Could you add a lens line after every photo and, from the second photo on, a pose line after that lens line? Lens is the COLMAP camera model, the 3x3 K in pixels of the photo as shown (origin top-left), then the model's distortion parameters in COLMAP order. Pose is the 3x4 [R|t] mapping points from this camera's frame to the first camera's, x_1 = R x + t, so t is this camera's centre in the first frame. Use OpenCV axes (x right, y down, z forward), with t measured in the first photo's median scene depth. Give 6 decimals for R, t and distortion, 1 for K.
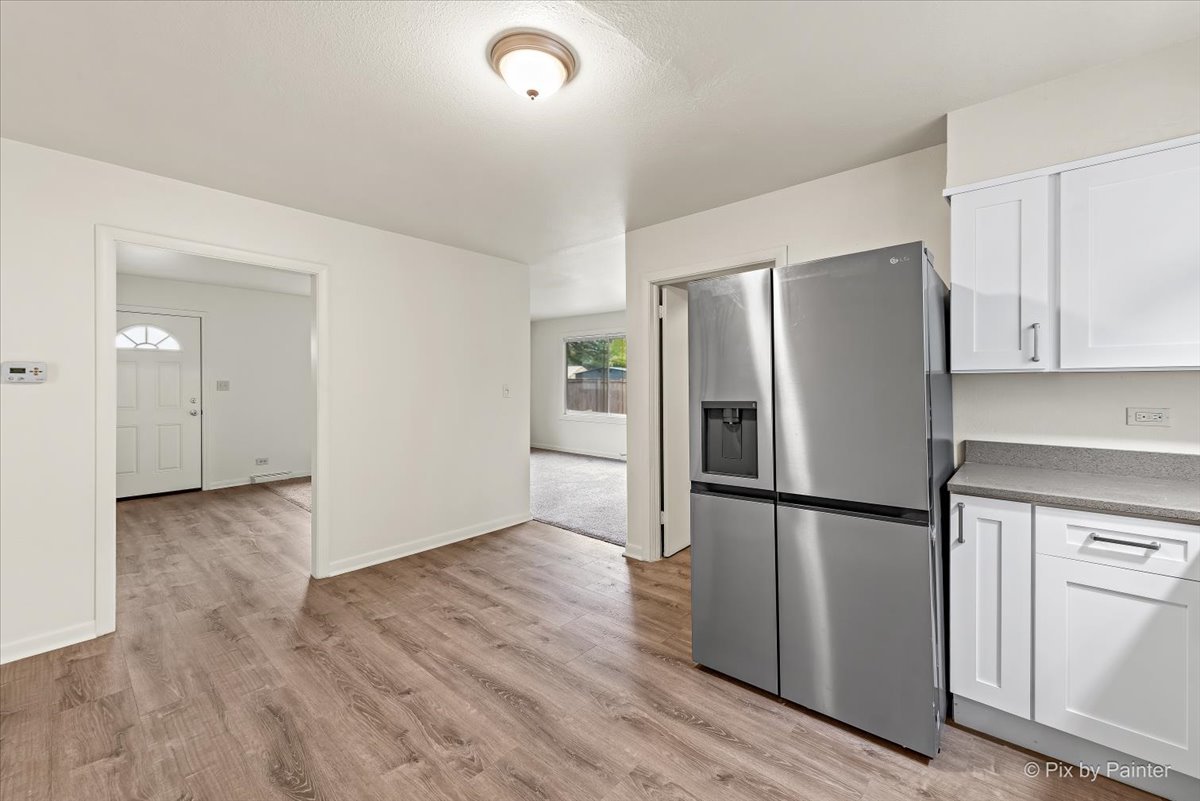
lens RADIAL K [[484.5, 0, 600.7], [0, 484.5, 387.6], [0, 0, 1]] dist [0.007246, 0.000012]
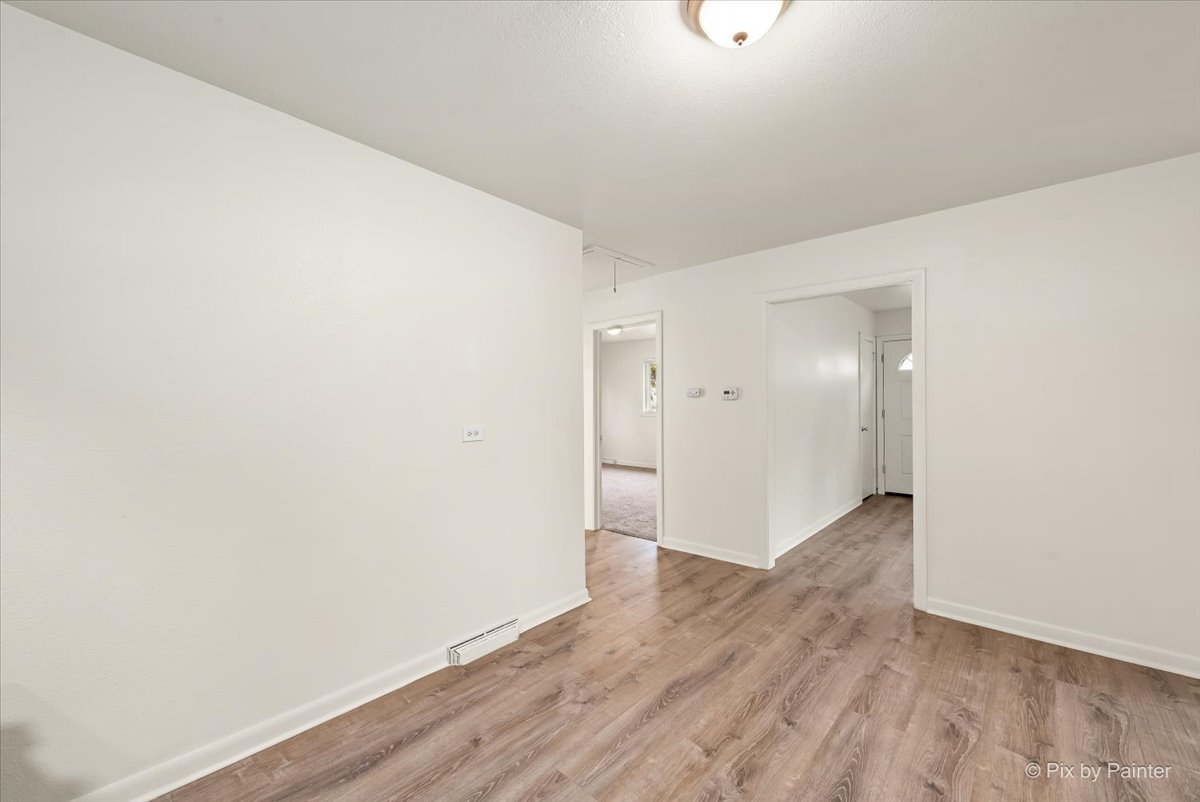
lens RADIAL K [[475.6, 0, 600.0], [0, 475.6, 401.0], [0, 0, 1]] dist [-0.000446, -0.000060]
pose [[-0.004034, 0.000255, -0.999992, 0.473587], [-0.006753, 0.999977, 0.000282, -0.003115], [0.999969, 0.006754, -0.004032, 0.552250]]
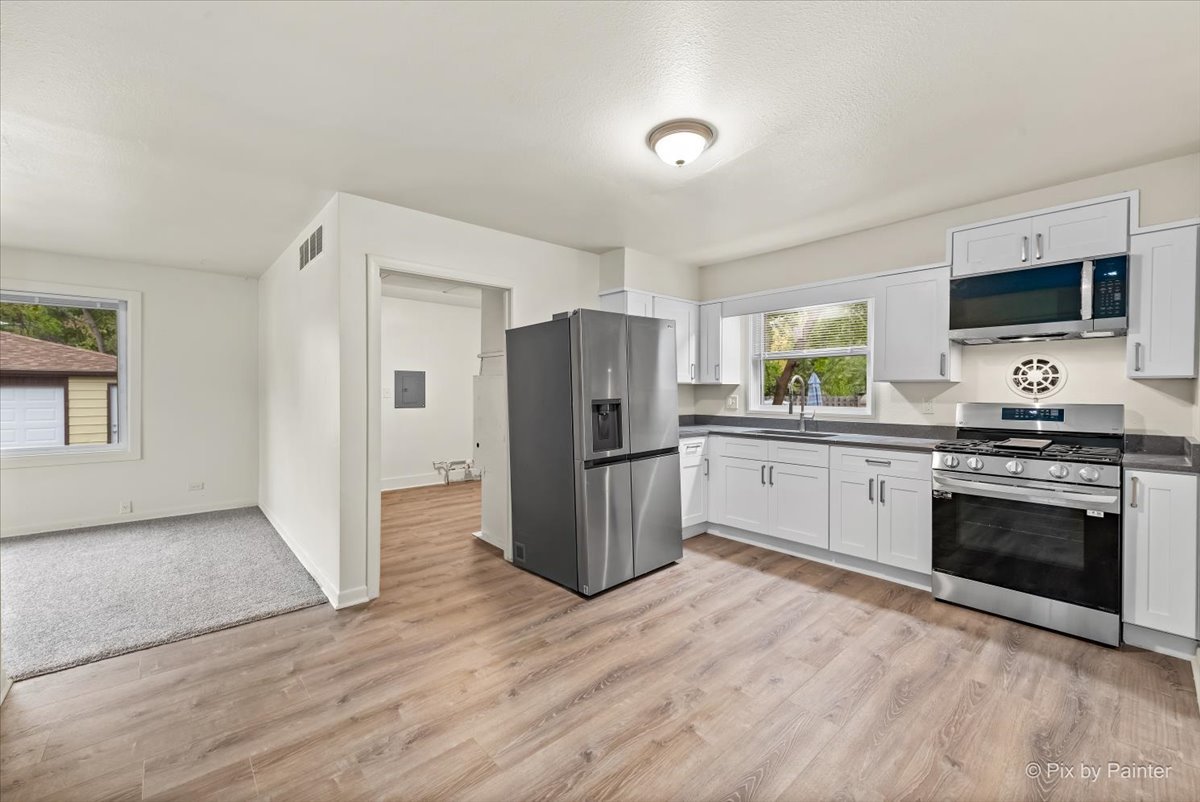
lens RADIAL K [[492.9, 0, 600.0], [0, 492.9, 401.0], [0, 0, 1]] dist [0.001721, -0.000020]
pose [[0.103359, -0.012281, 0.994568, -1.072384], [0.016047, 0.999814, 0.010678, 0.017599], [-0.994515, 0.014856, 0.103537, 0.778593]]
